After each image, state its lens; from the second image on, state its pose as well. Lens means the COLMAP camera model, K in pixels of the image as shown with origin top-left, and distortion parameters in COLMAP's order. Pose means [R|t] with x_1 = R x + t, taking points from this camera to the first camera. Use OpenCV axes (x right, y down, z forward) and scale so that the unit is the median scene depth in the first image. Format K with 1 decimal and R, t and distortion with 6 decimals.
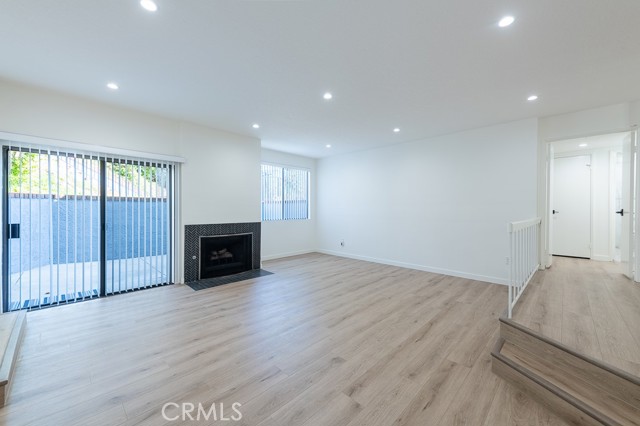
lens RADIAL K [[252.4, 0, 320.0], [0, 252.4, 209.2], [0, 0, 1]] dist [0.004210, -0.000493]
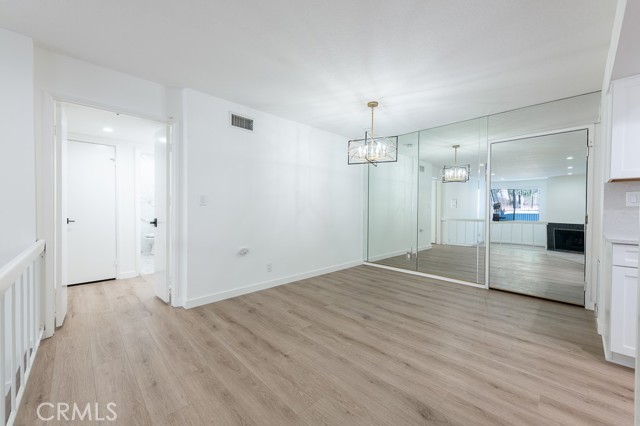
lens RADIAL K [[252.4, 0, 319.3], [0, 252.4, 212.8], [0, 0, 1]] dist [0.004210, -0.000493]
pose [[0.037084, -0.021528, 0.999080, 0.348602], [-0.006829, 0.999739, 0.021796, -0.034246], [-0.999289, -0.007631, 0.036927, 0.389143]]
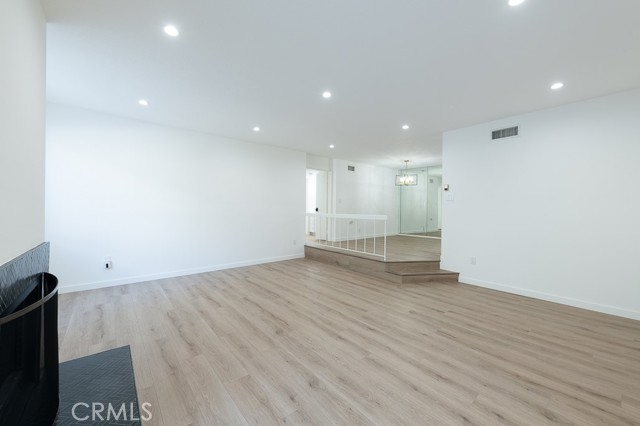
lens RADIAL K [[252.4, 0, 319.8], [0, 252.4, 209.4], [0, 0, 1]] dist [0.004210, -0.000493]
pose [[0.095847, -0.007067, 0.995371, -0.708058], [-0.006551, 0.999949, 0.007731, -0.003757], [-0.995375, -0.007261, 0.095796, 0.691034]]
